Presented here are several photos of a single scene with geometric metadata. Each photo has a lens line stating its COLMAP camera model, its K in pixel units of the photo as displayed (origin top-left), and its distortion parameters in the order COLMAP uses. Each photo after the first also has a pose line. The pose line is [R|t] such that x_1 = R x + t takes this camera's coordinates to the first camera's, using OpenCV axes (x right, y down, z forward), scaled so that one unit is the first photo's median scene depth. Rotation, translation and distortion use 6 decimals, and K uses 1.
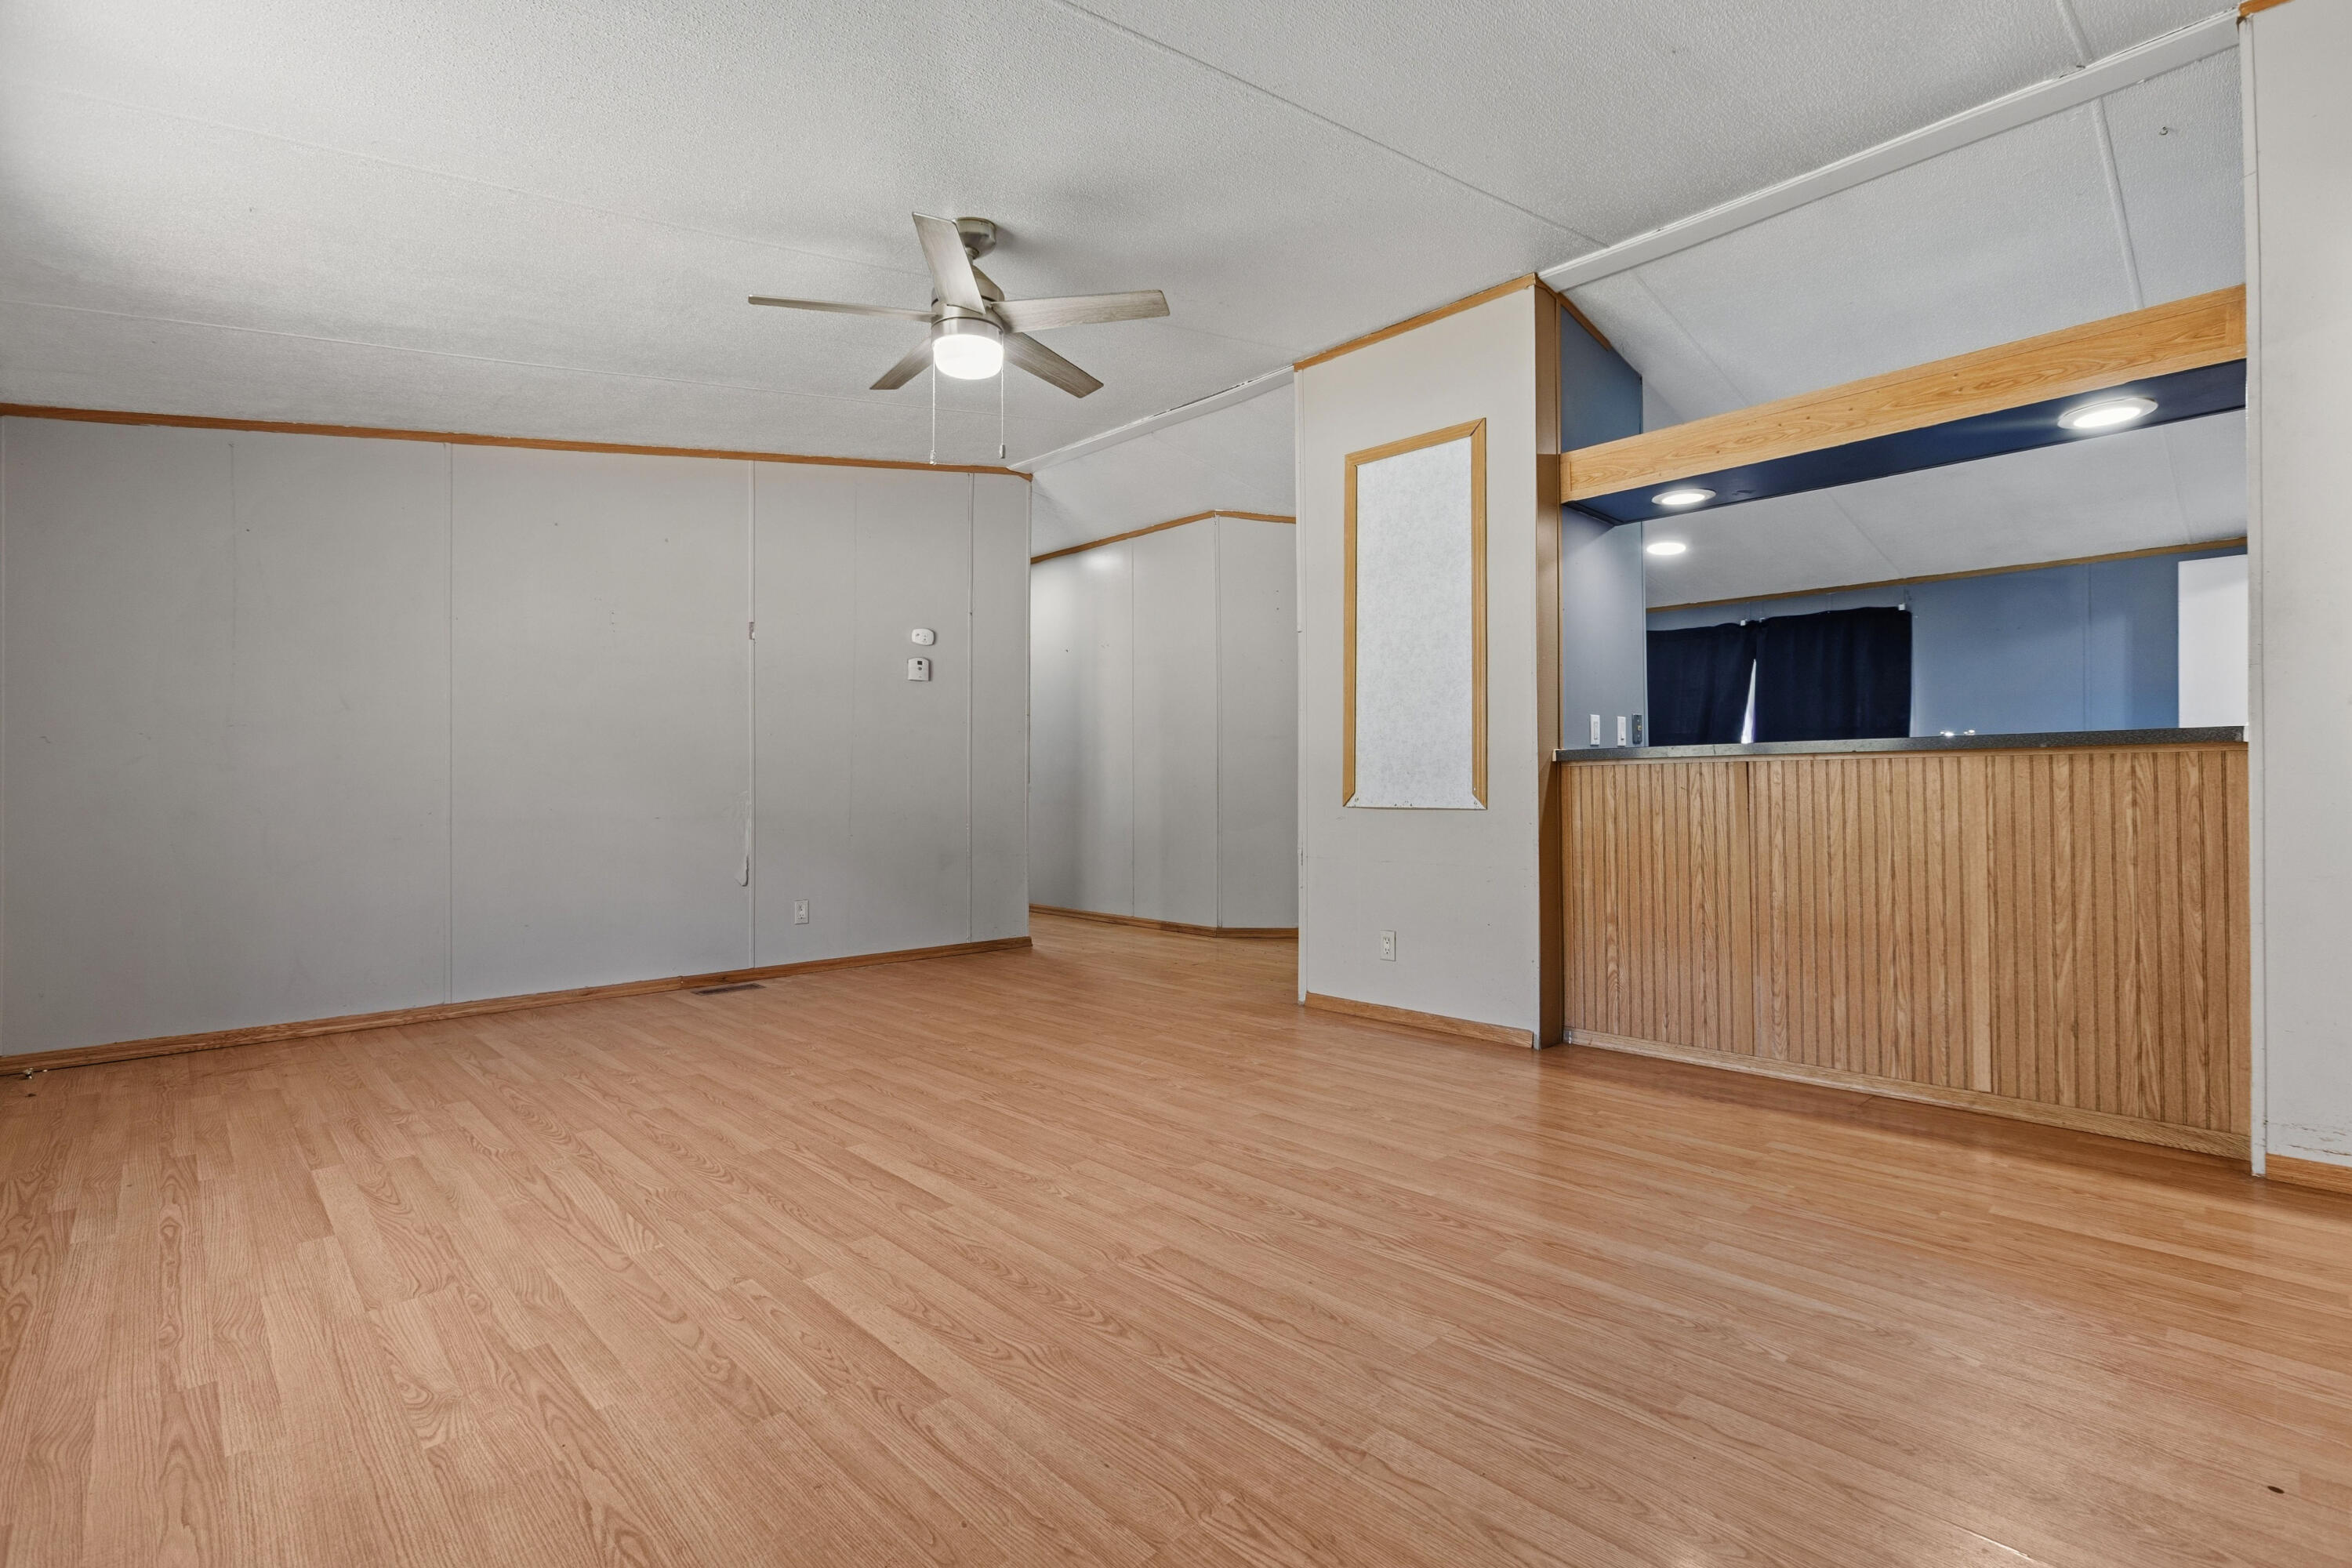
lens RADIAL K [[1068.8, 0, 1171.3], [0, 1068.8, 770.9], [0, 0, 1]] dist [-0.017245, -0.000974]
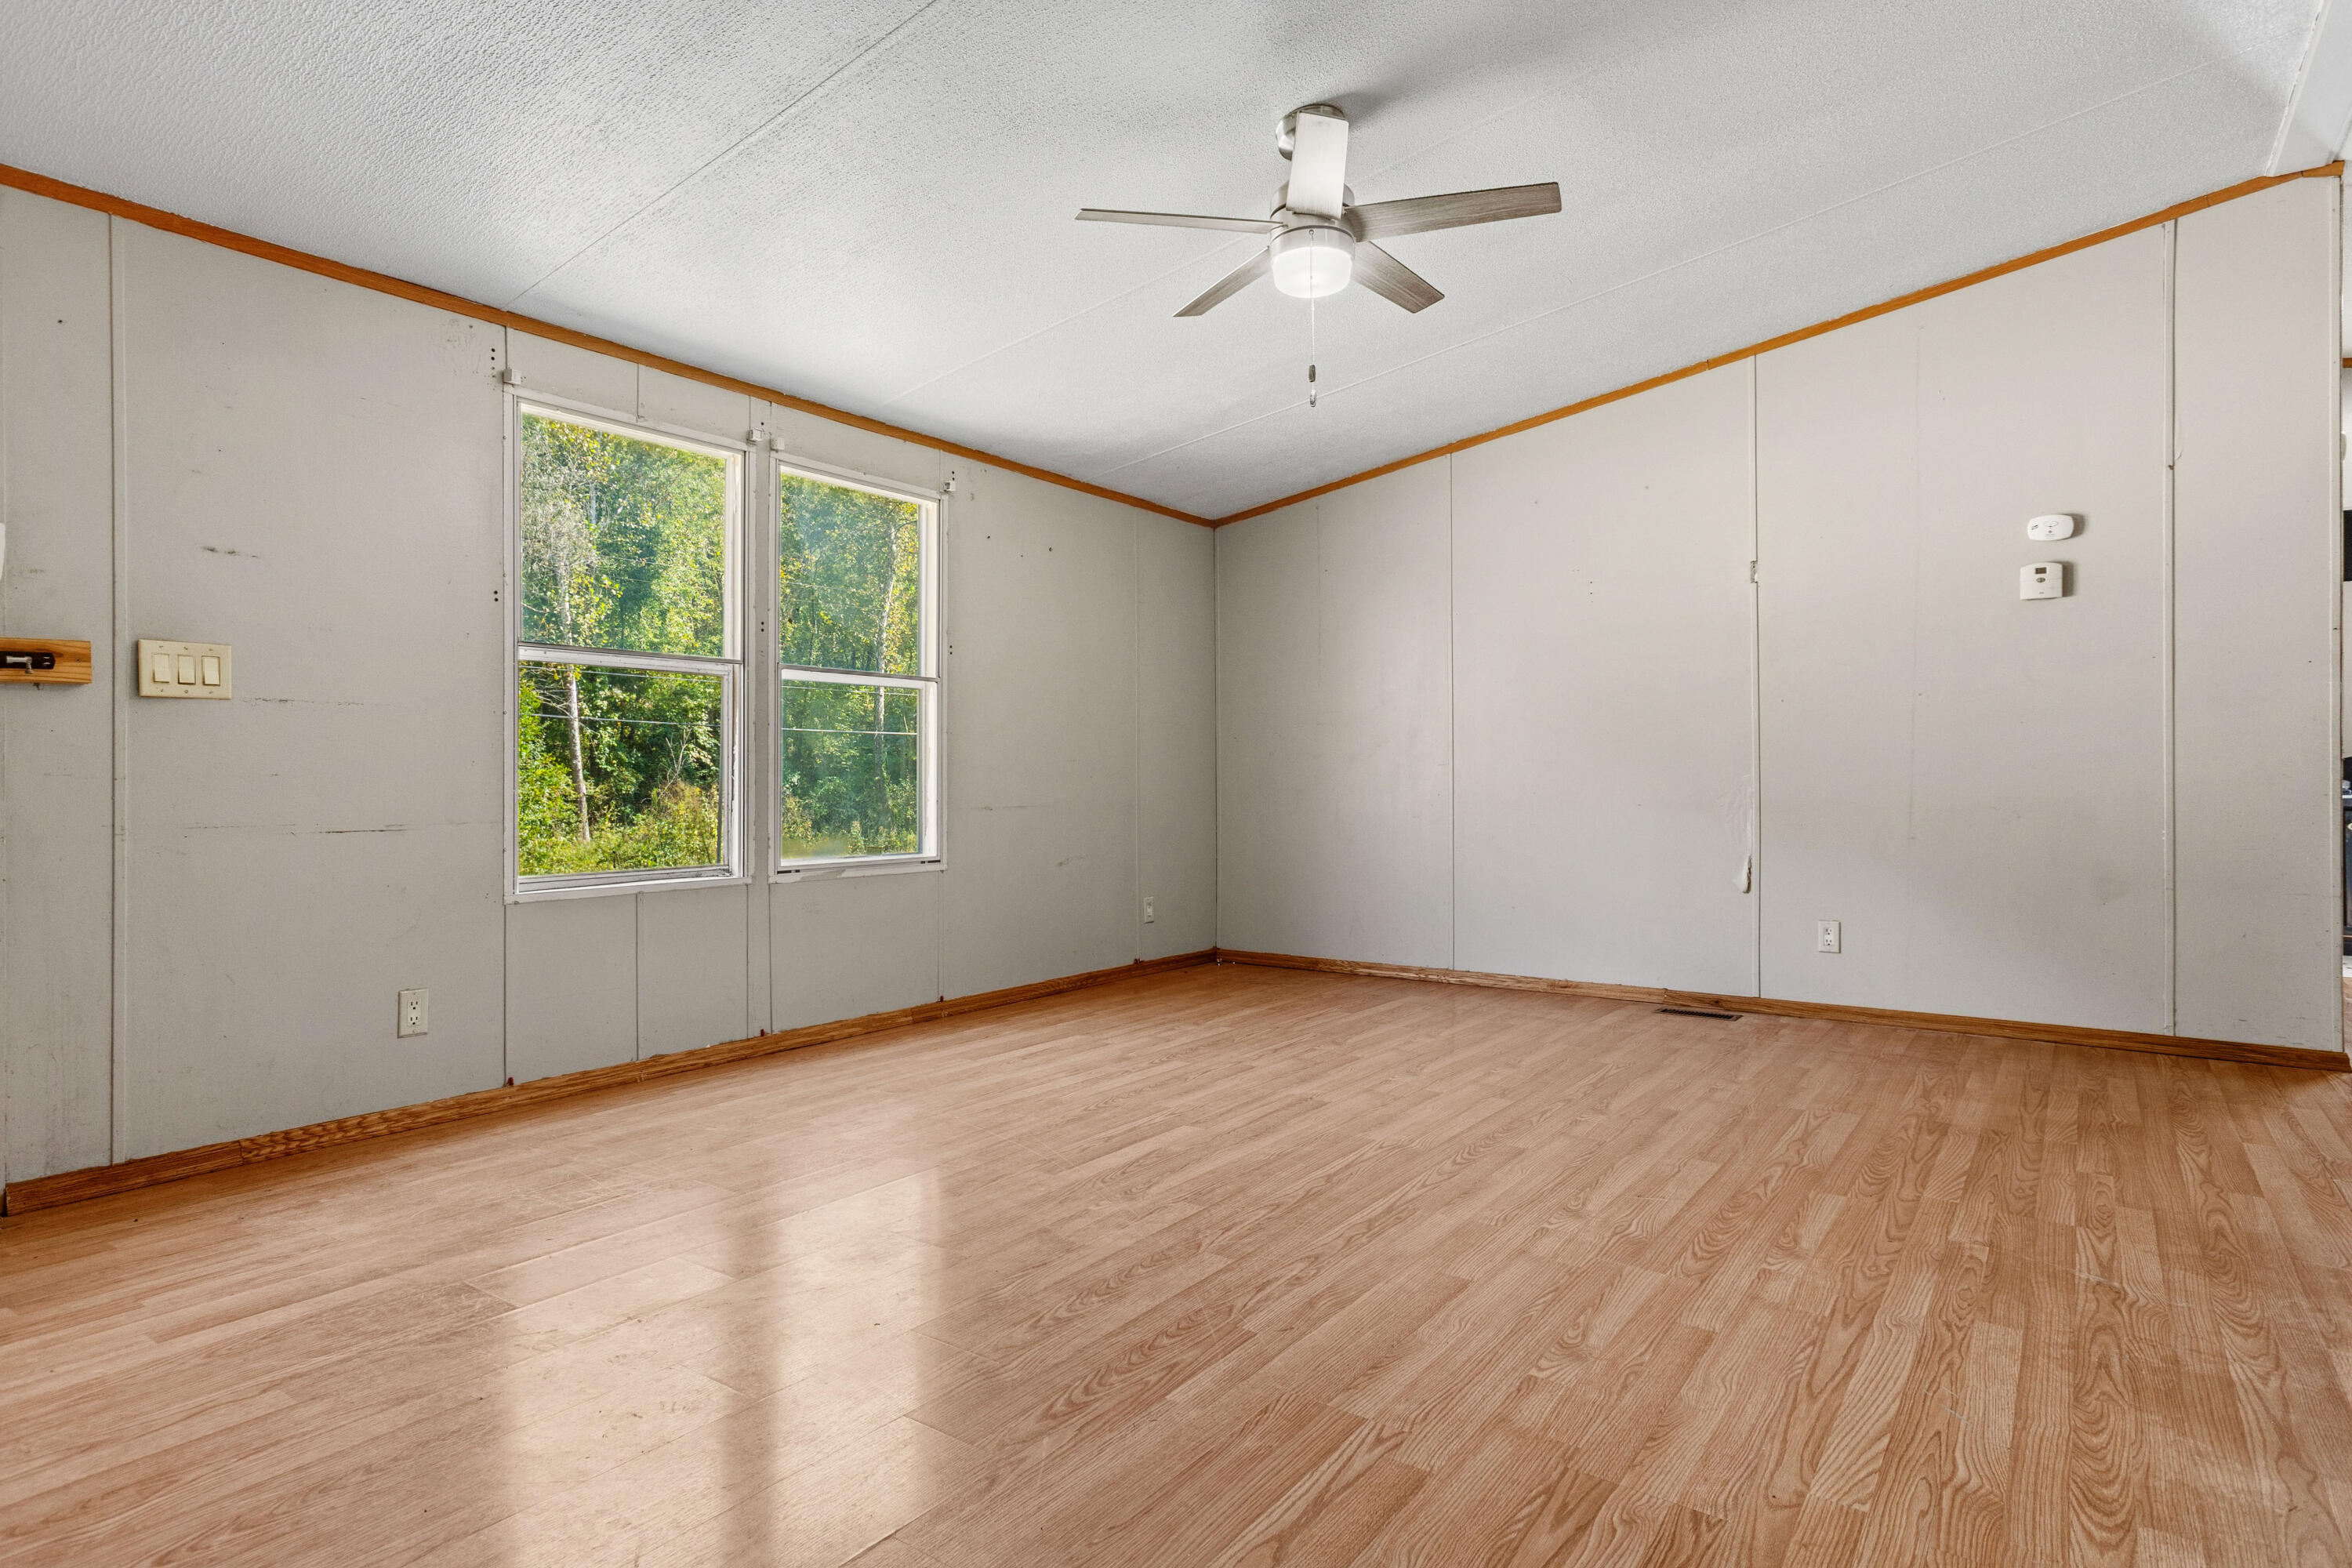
lens RADIAL K [[1272.7, 0, 1160.1], [0, 1272.7, 776.4], [0, 0, 1]] dist [-0.011014, -0.004197]
pose [[0.174137, 0.001235, -0.984721, 0.817378], [0.020989, 0.999767, 0.004965, 0.011740], [0.984498, -0.021533, 0.174070, 0.705336]]
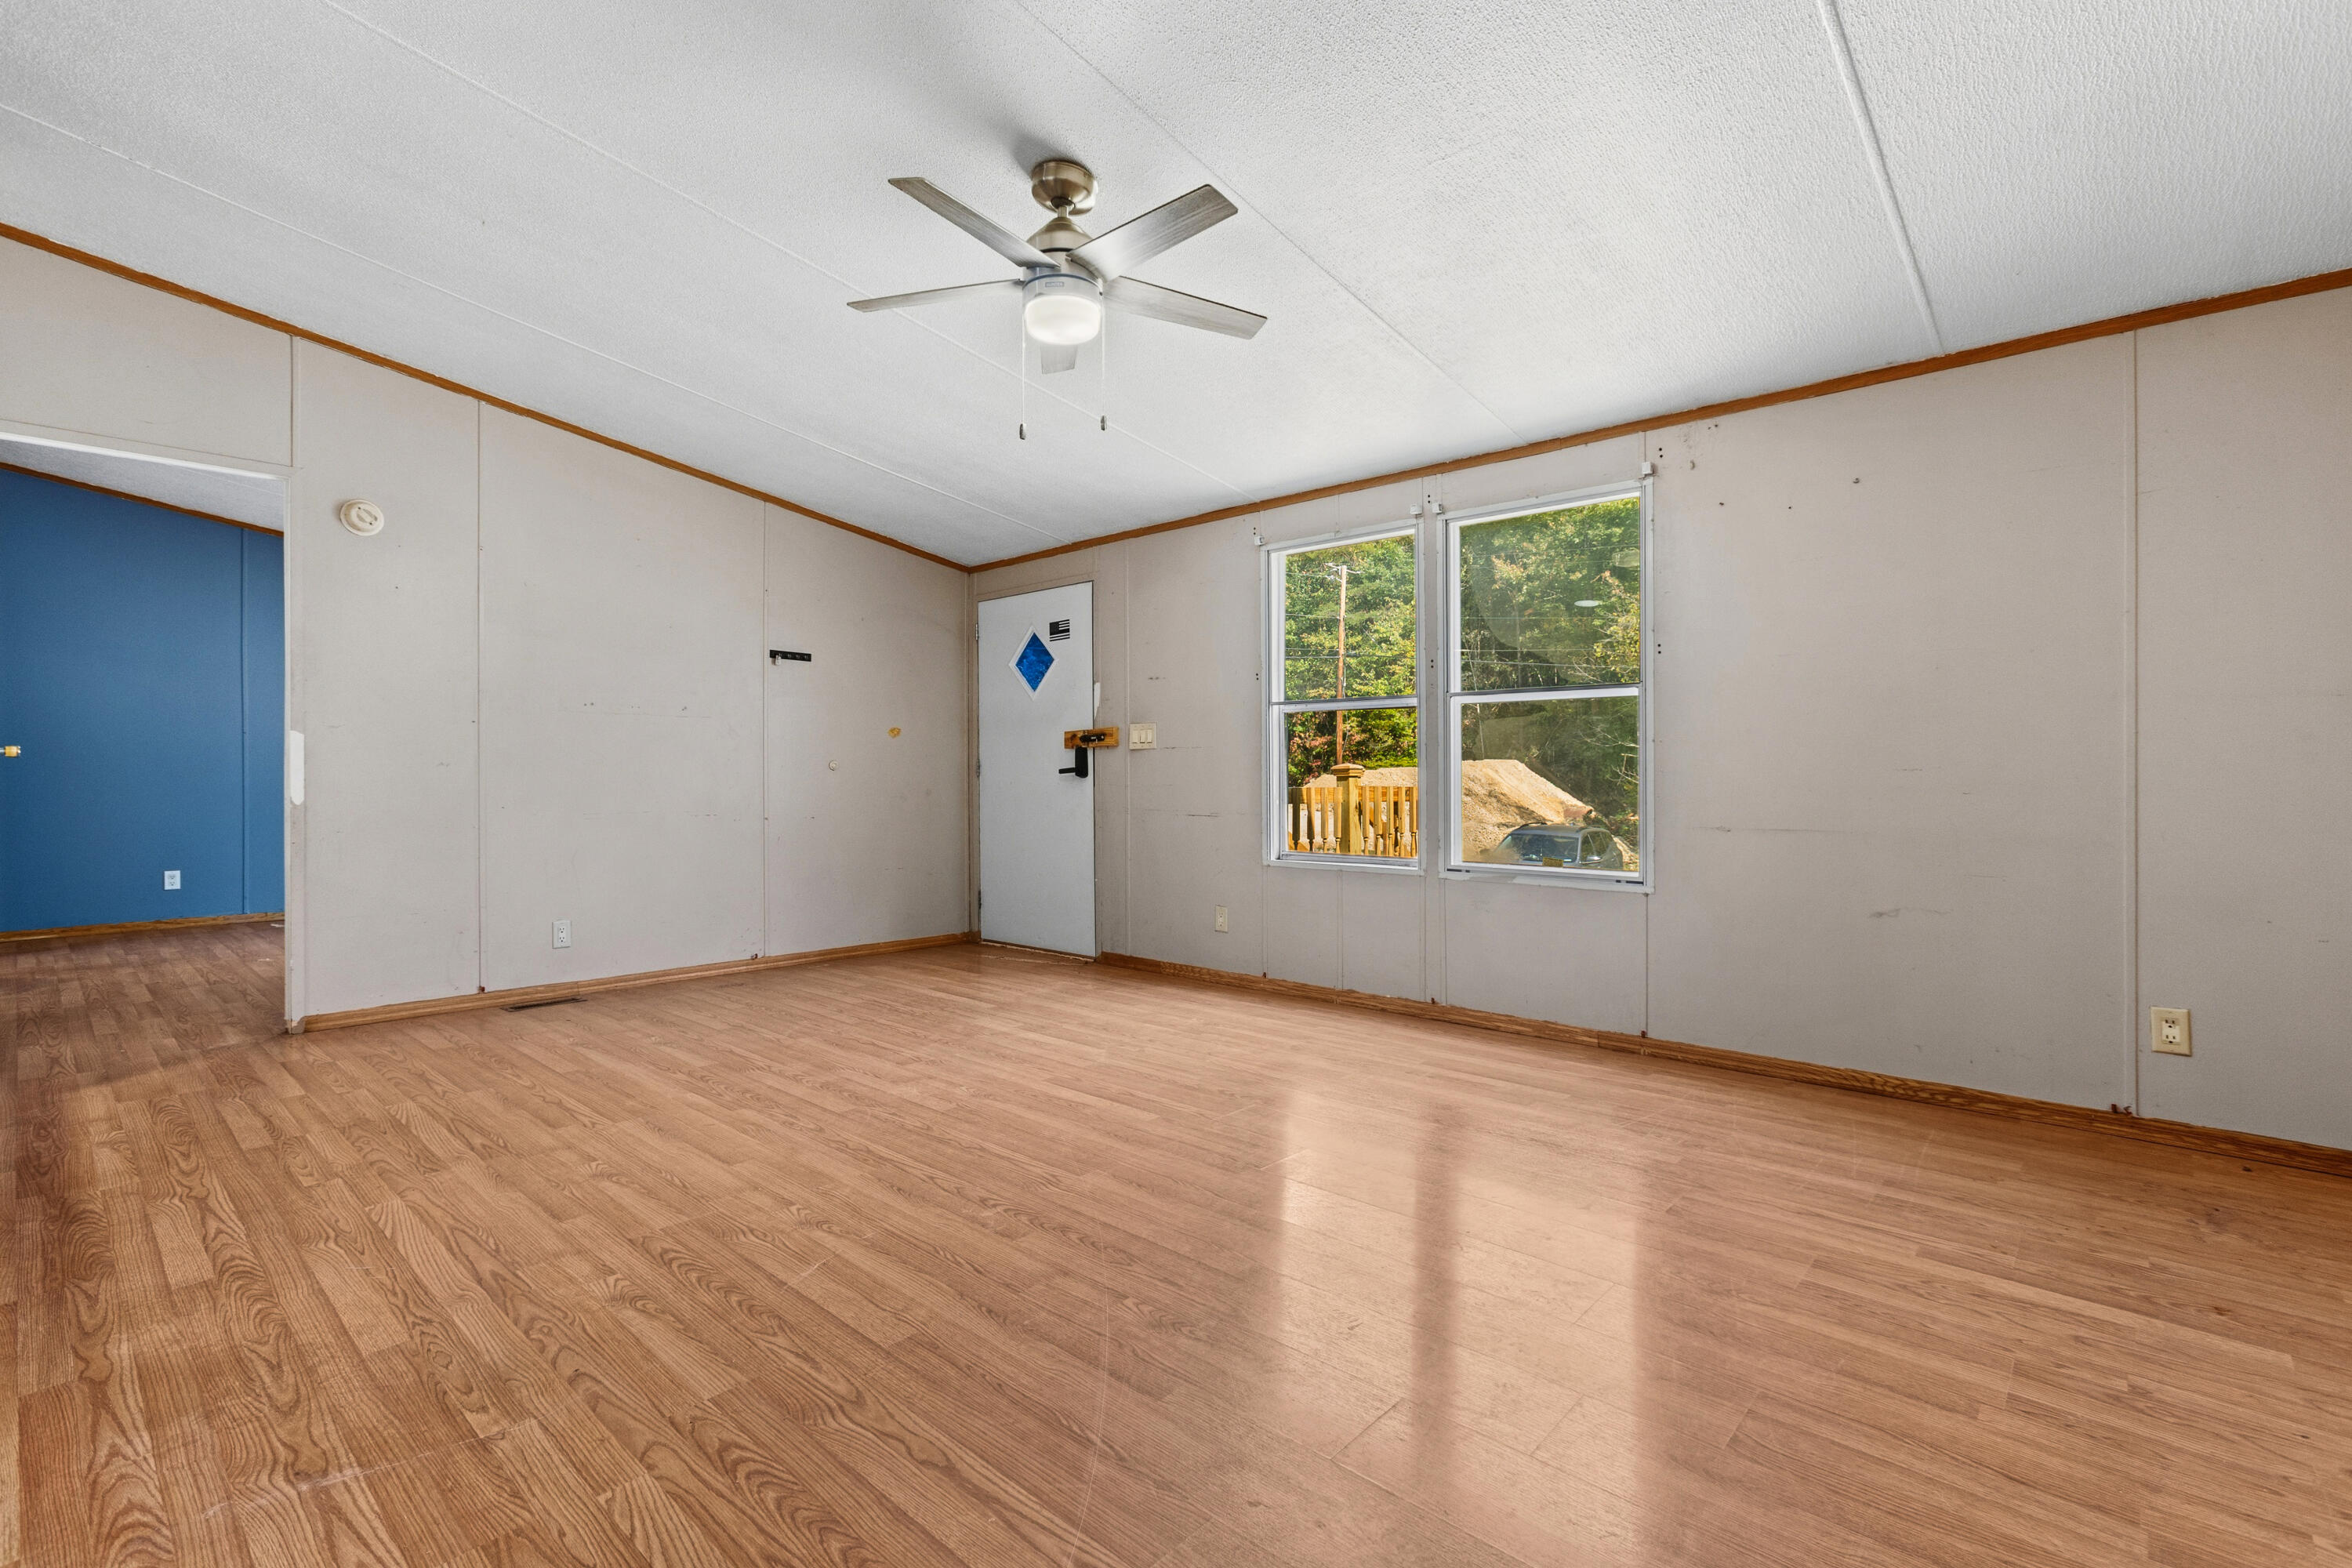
lens RADIAL K [[1068.8, 0, 1165.2], [0, 1068.8, 781.6], [0, 0, 1]] dist [-0.017245, -0.000974]
pose [[-0.998078, 0.002472, -0.061917, -0.223316], [0.003295, 0.999907, -0.013197, 0.018249], [0.061879, -0.013376, -0.997994, 1.940227]]
